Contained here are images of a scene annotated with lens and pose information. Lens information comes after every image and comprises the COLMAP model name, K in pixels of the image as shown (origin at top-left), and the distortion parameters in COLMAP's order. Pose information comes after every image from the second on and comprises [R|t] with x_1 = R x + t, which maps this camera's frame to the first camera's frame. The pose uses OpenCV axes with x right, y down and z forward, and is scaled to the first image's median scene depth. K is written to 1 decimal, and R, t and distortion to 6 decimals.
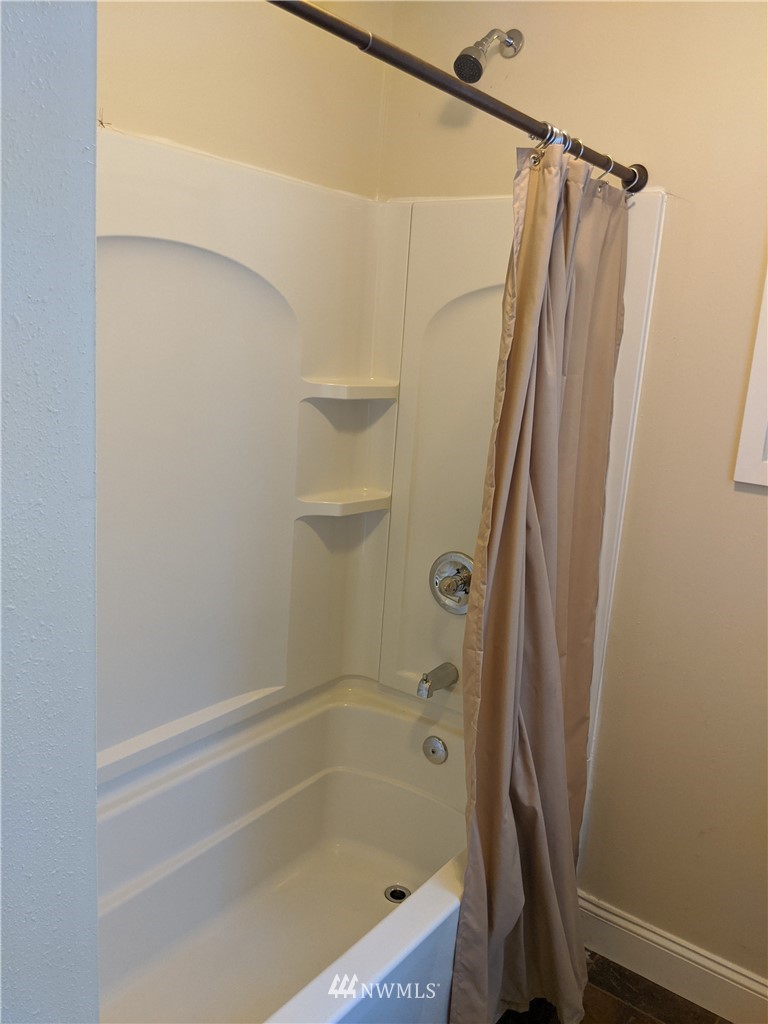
lens RADIAL K [[824.0, 0, 382.8], [0, 824.0, 508.5], [0, 0, 1]] dist [0.009453, -0.026264]
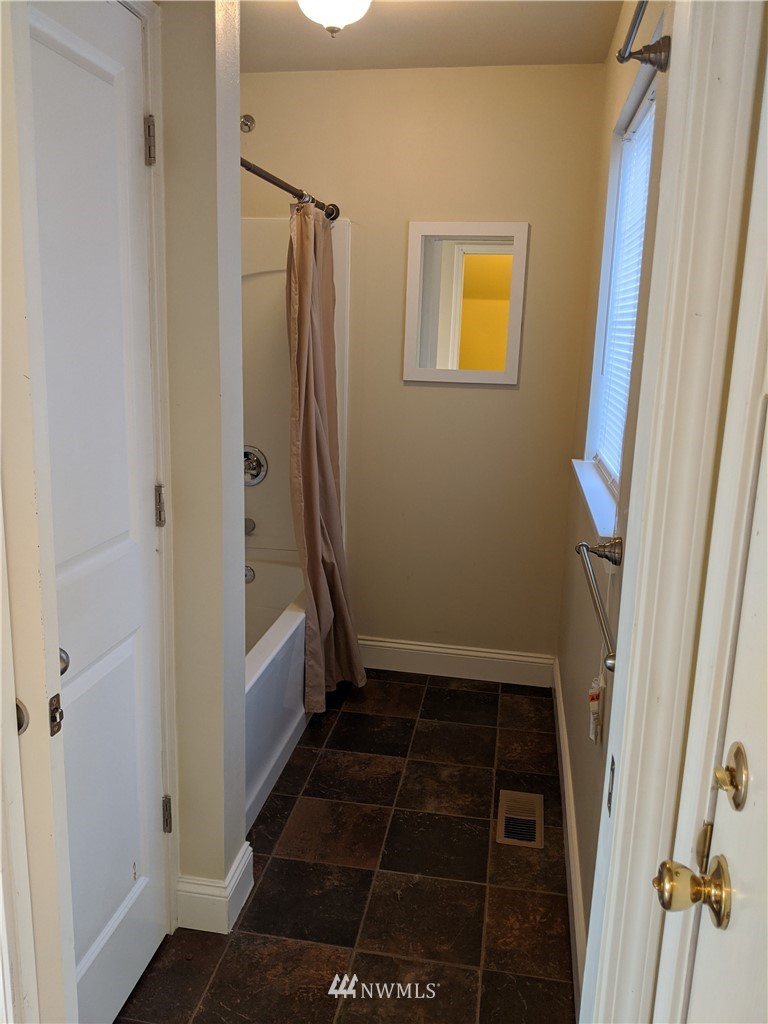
lens RADIAL K [[824.0, 0, 383.0], [0, 824.0, 511.7], [0, 0, 1]] dist [0.009453, -0.026264]
pose [[0.891221, -0.138918, 0.431771, -0.502209], [0.121779, 0.990277, 0.067247, 0.142899], [-0.436915, -0.007351, 0.899473, -0.713624]]
